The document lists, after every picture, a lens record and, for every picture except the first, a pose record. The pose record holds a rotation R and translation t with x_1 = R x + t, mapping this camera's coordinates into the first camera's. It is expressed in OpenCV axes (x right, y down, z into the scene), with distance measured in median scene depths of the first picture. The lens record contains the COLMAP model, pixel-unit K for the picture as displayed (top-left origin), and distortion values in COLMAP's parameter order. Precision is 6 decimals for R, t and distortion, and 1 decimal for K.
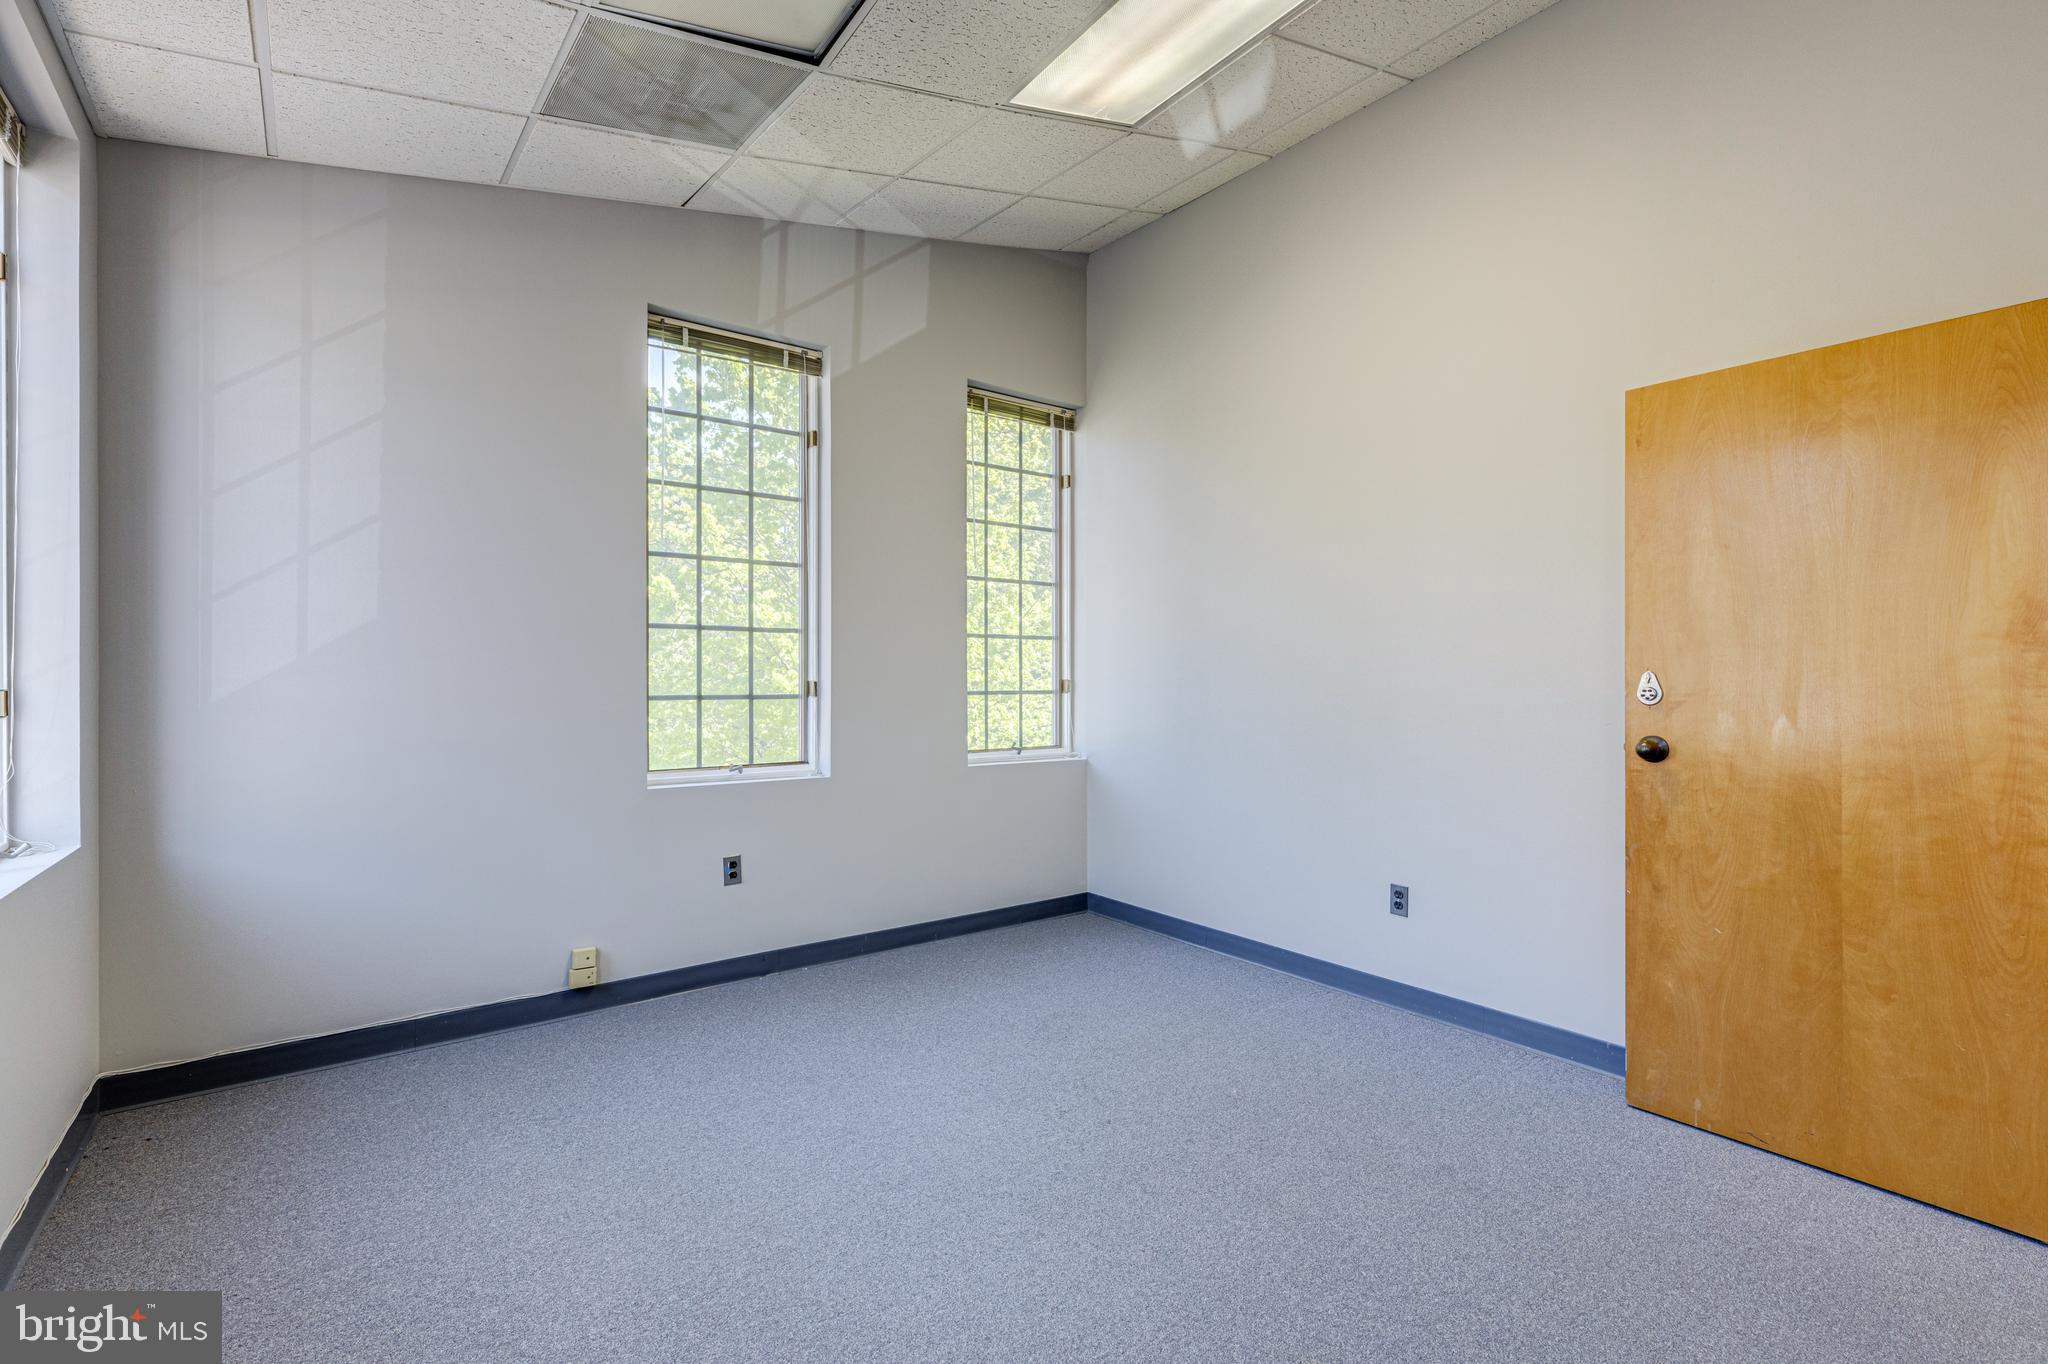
lens RADIAL K [[918.9, 0, 1015.6], [0, 918.9, 675.3], [0, 0, 1]] dist [0.002286, -0.000090]
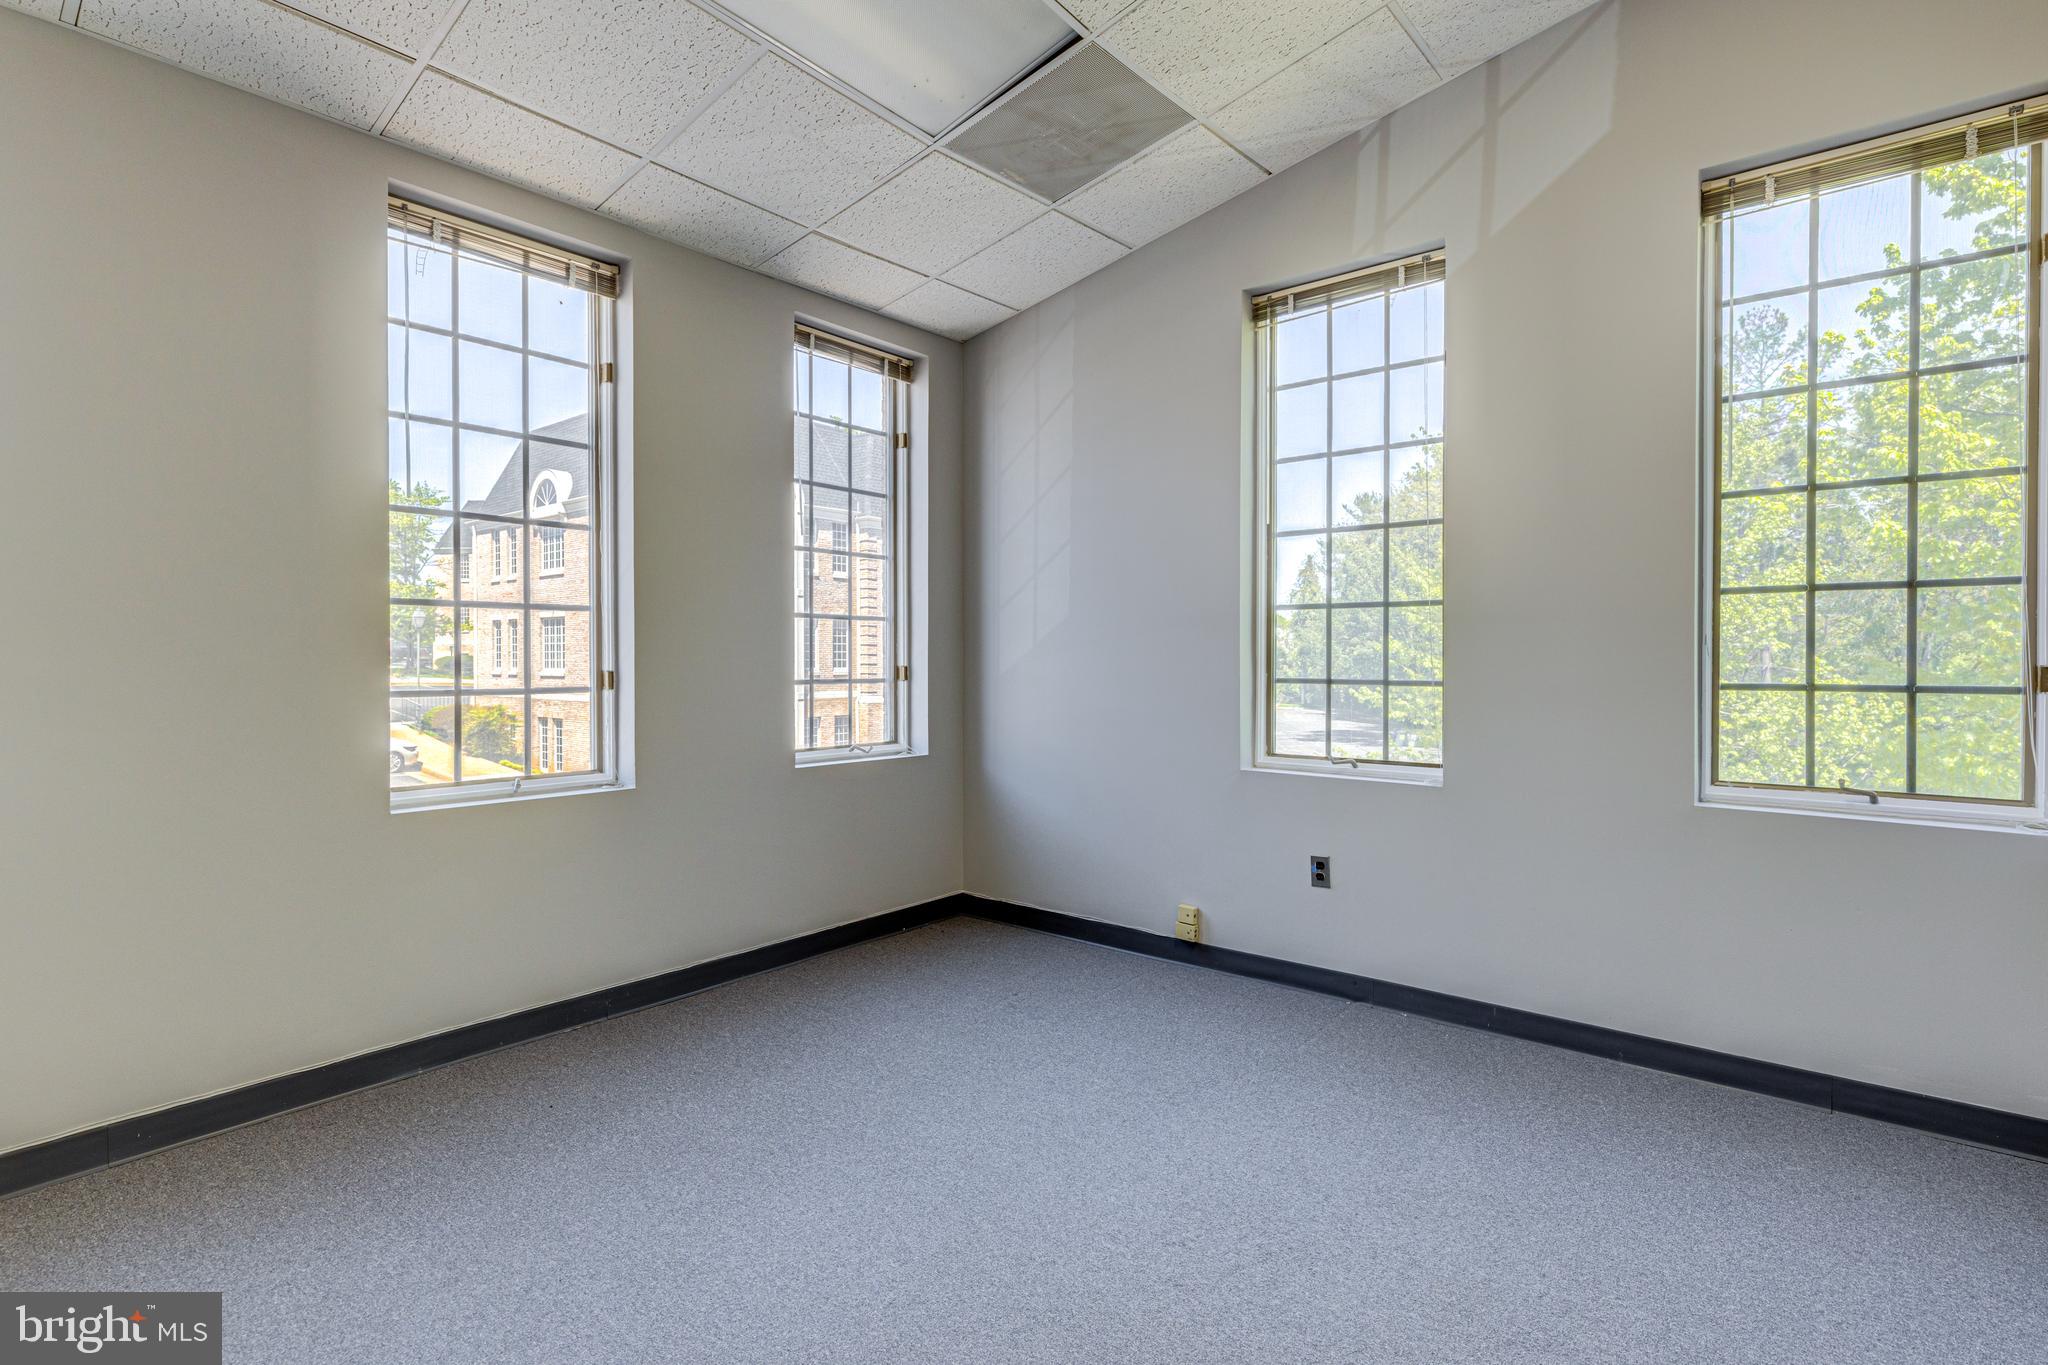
lens RADIAL K [[962.8, 0, 1036.1], [0, 962.8, 676.5], [0, 0, 1]] dist [-0.014607, -0.000181]
pose [[0.236124, 0.016686, -0.971580, 1.255813], [0.002963, 0.999836, 0.017892, 0.001061], [0.971718, -0.007103, 0.236036, 1.149906]]
